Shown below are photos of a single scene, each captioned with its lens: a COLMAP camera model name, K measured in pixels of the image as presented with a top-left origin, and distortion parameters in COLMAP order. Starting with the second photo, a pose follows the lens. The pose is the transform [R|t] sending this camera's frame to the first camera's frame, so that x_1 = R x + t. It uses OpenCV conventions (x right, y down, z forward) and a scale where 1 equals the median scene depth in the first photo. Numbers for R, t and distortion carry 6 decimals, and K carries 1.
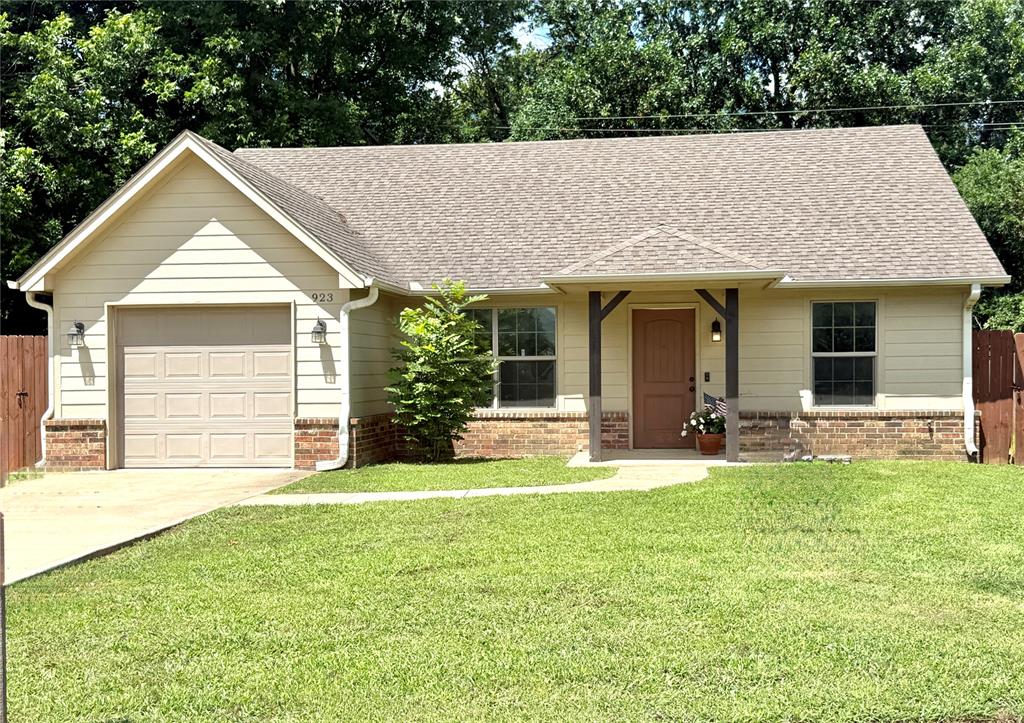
lens RADIAL K [[1266.3, 0, 511.9], [0, 1266.3, 362.5], [0, 0, 1]] dist [0.002052, 0.000000]
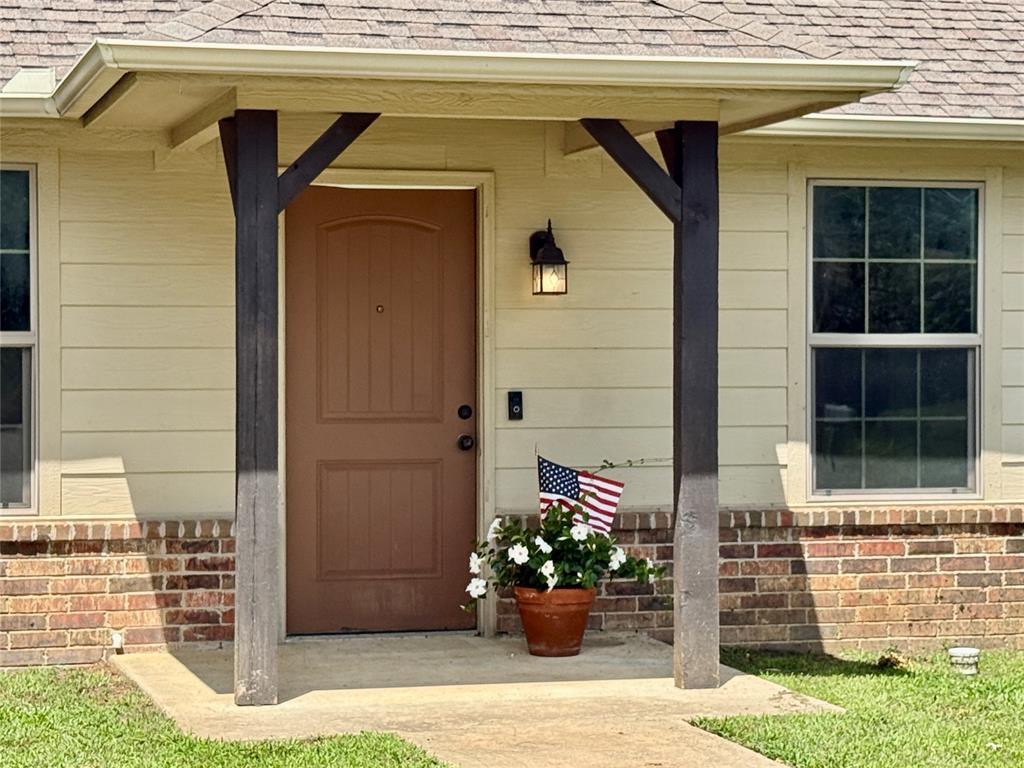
lens RADIAL K [[2531.7, 0, 512.3], [0, 2531.7, 382.0], [0, 0, 1]] dist [0.223650, 0.000000]
pose [[0.917092, 0.005278, 0.398640, -0.103157], [-0.010611, 0.999881, 0.011172, -0.001625], [-0.398533, -0.014475, 0.917040, 0.416025]]
